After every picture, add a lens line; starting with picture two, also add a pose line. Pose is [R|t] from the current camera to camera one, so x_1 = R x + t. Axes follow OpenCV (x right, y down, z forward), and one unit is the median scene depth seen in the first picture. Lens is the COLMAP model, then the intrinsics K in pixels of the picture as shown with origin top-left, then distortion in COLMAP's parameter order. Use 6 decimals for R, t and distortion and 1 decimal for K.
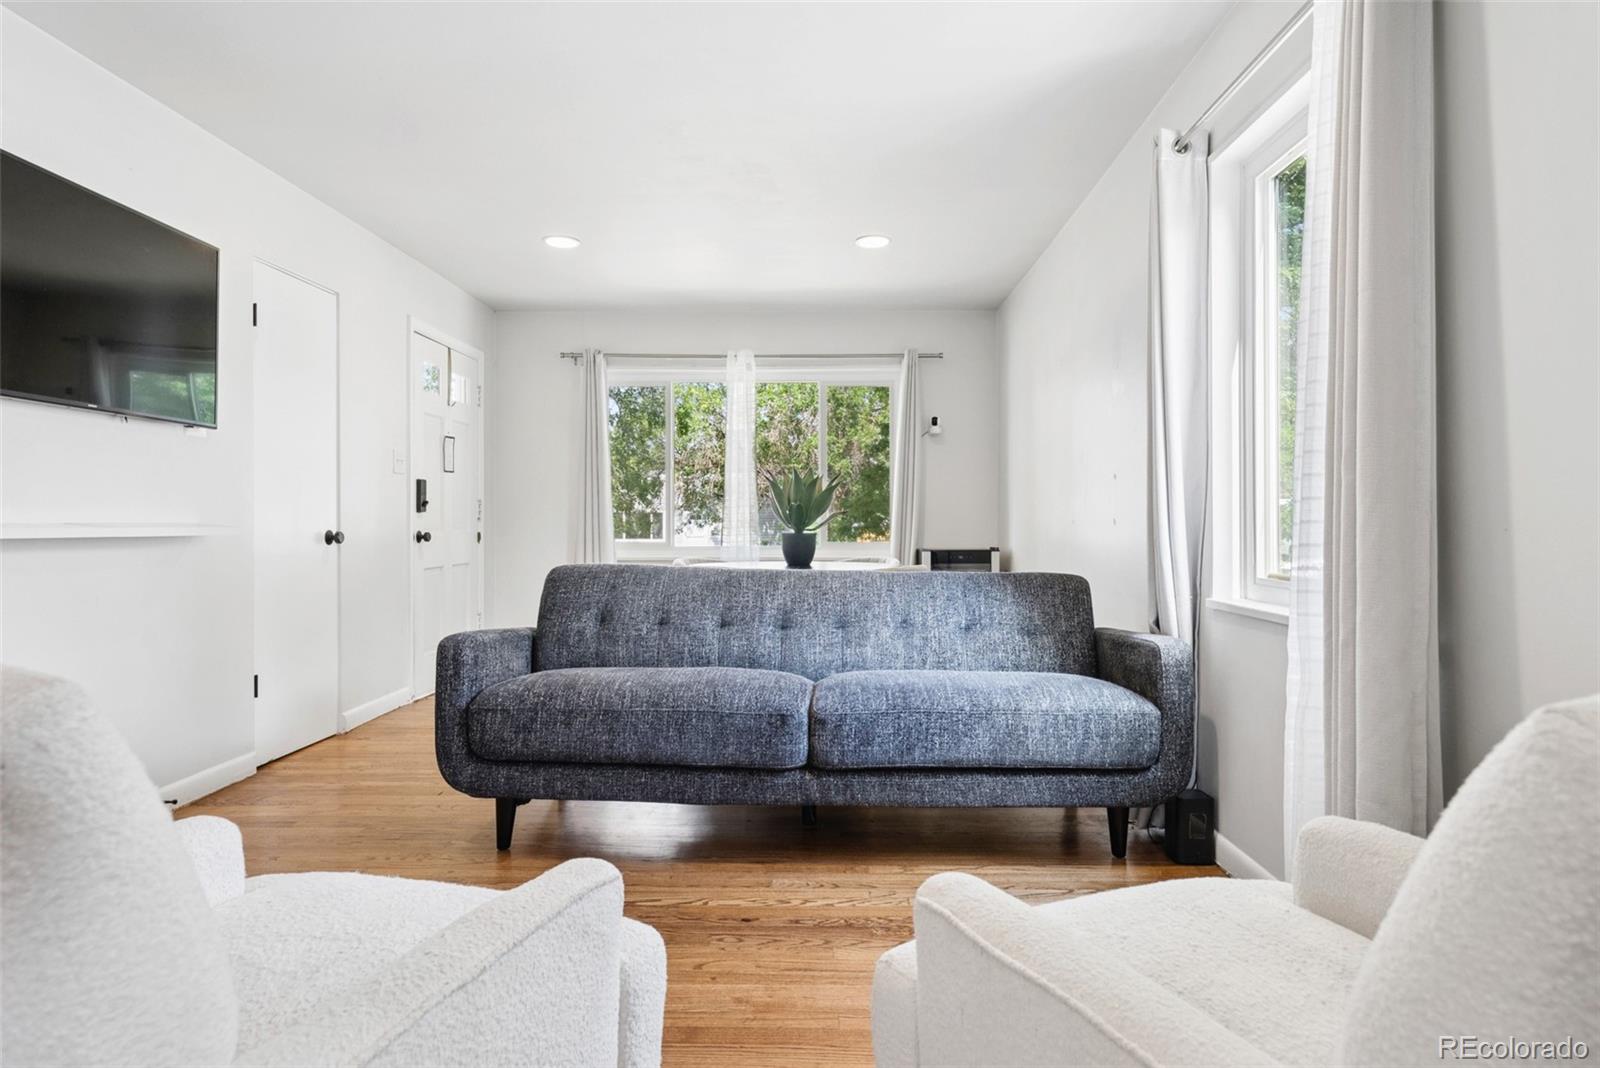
lens RADIAL K [[911.9, 0, 801.4], [0, 911.9, 523.2], [0, 0, 1]] dist [0.006084, 0.000226]
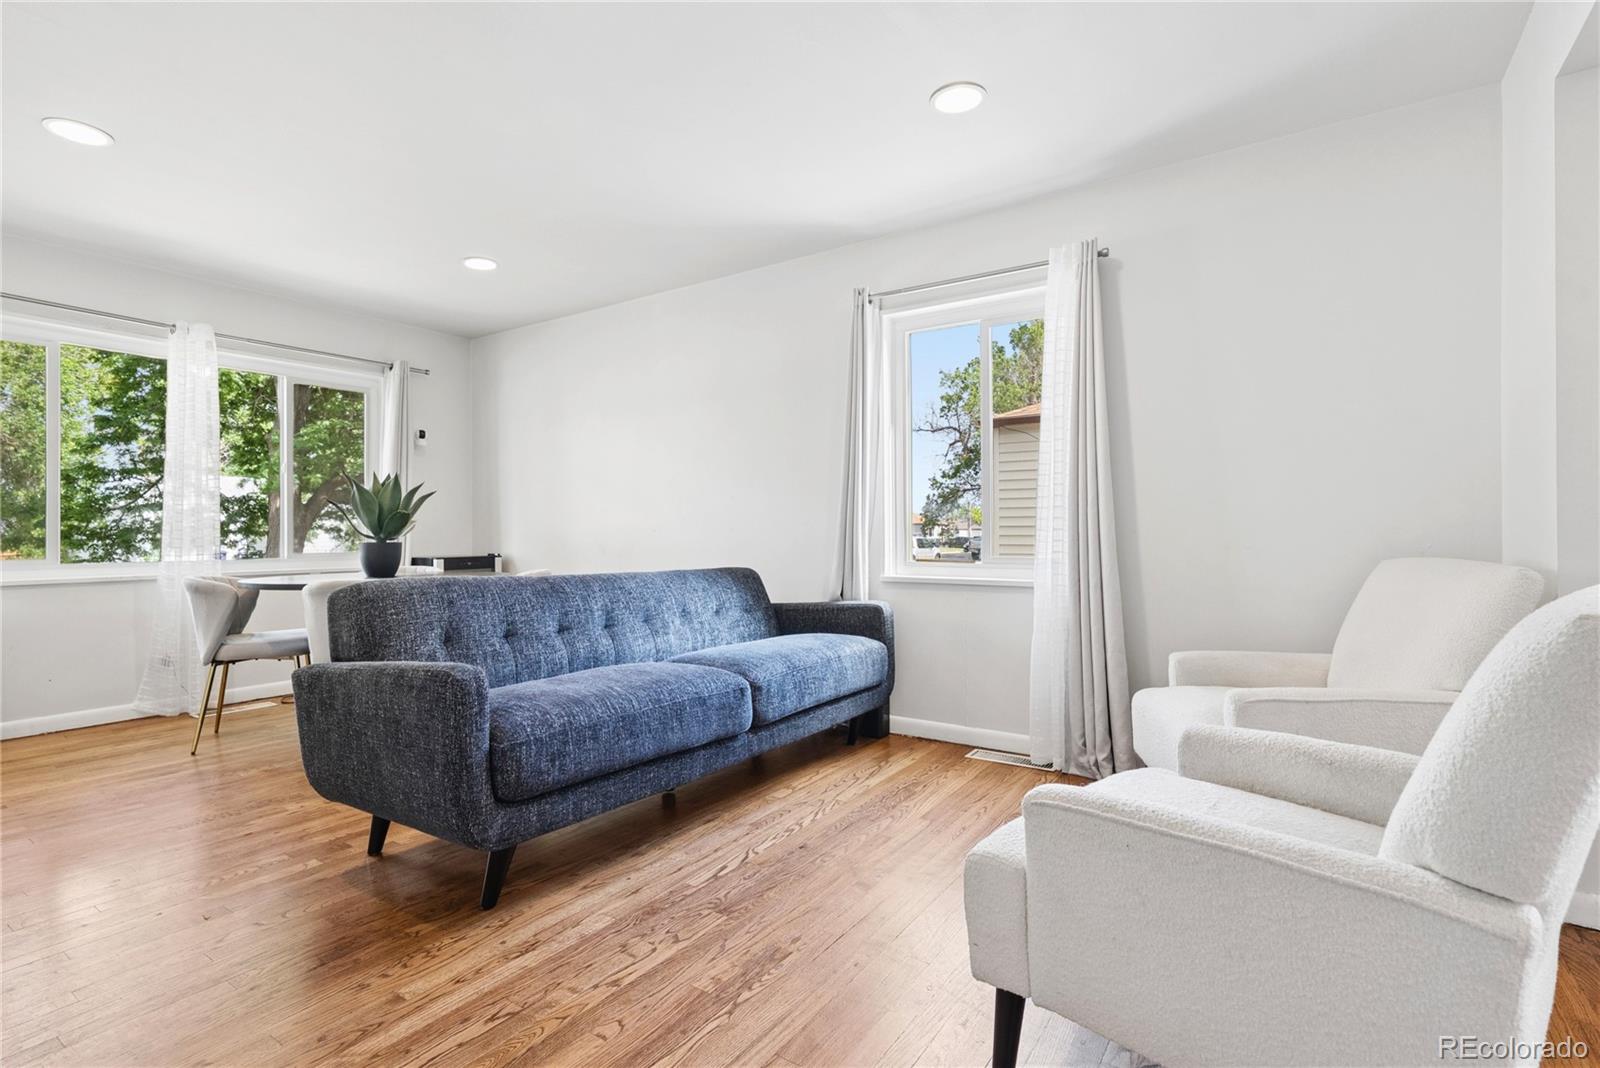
lens RADIAL K [[769.4, 0, 802.1], [0, 769.4, 534.8], [0, 0, 1]] dist [0.003187, 0.000257]
pose [[0.535731, -0.004831, 0.844375, -0.686713], [0.003562, 0.999988, 0.003462, 0.002139], [-0.844381, 0.001153, 0.535741, 0.314972]]
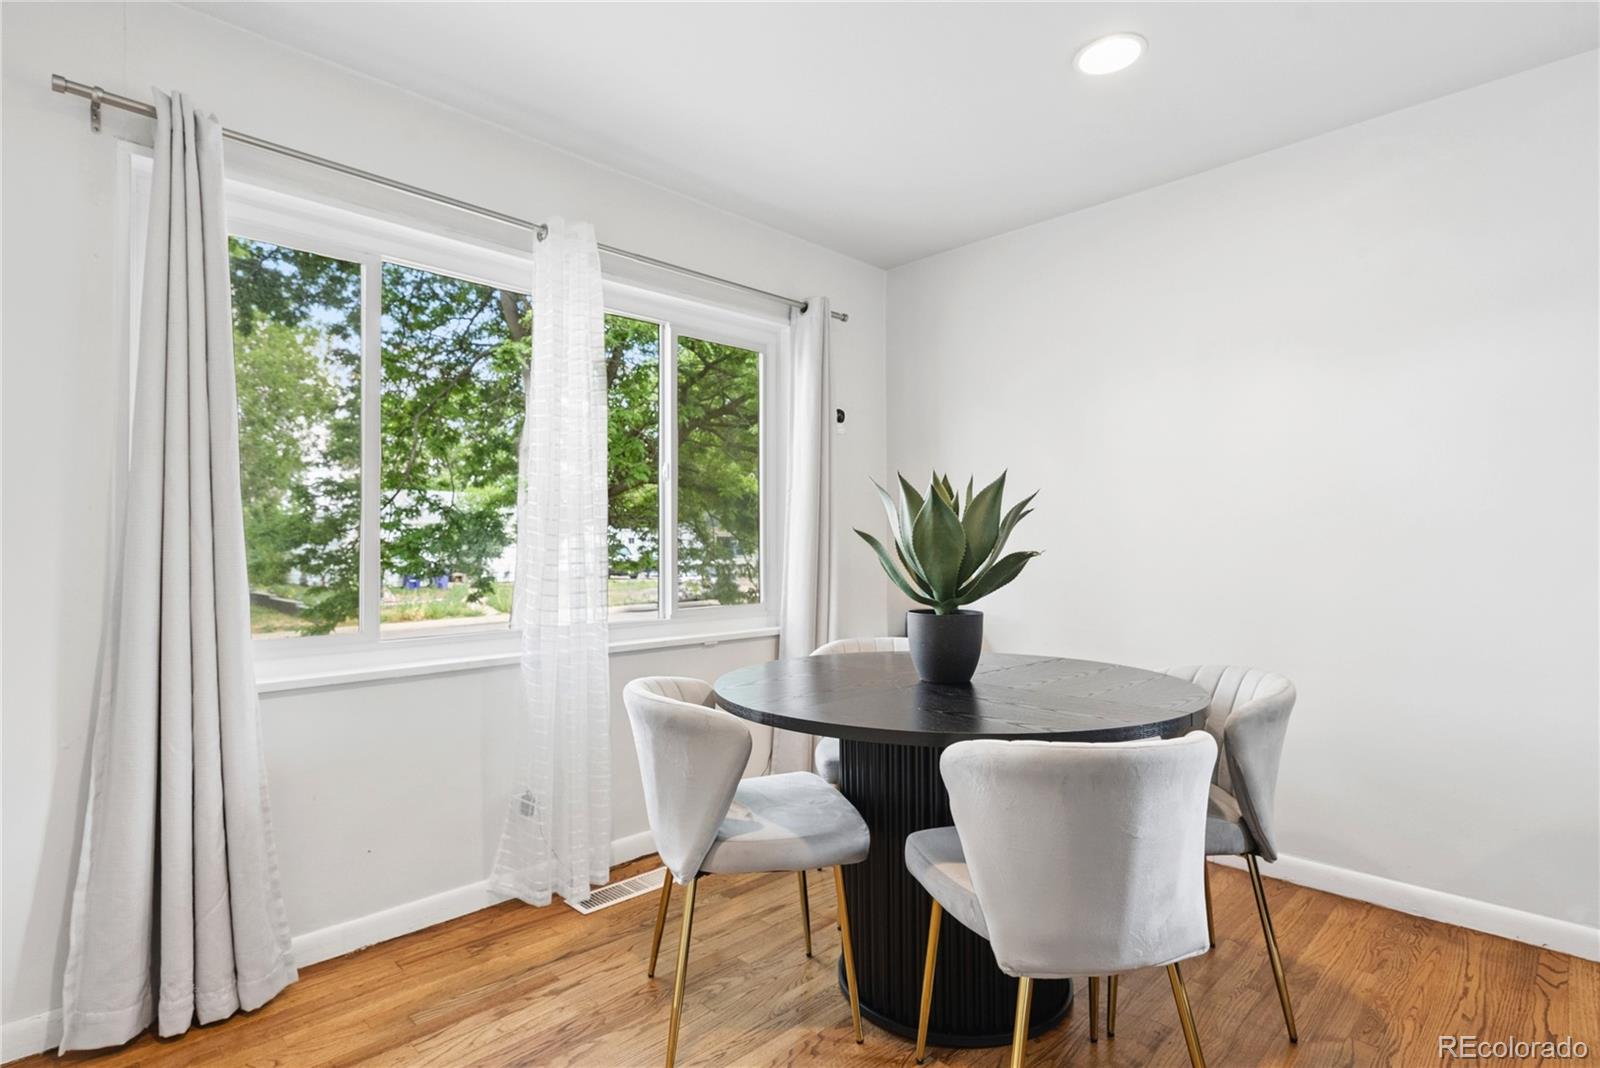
lens RADIAL K [[813.6, 0, 797.4], [0, 813.6, 545.6], [0, 0, 1]] dist [-0.000026, 0.000092]
pose [[0.684293, -0.008163, 0.729161, -0.567252], [0.007951, 0.999961, 0.003733, -0.040916], [-0.729164, 0.003243, 0.684332, 1.184162]]
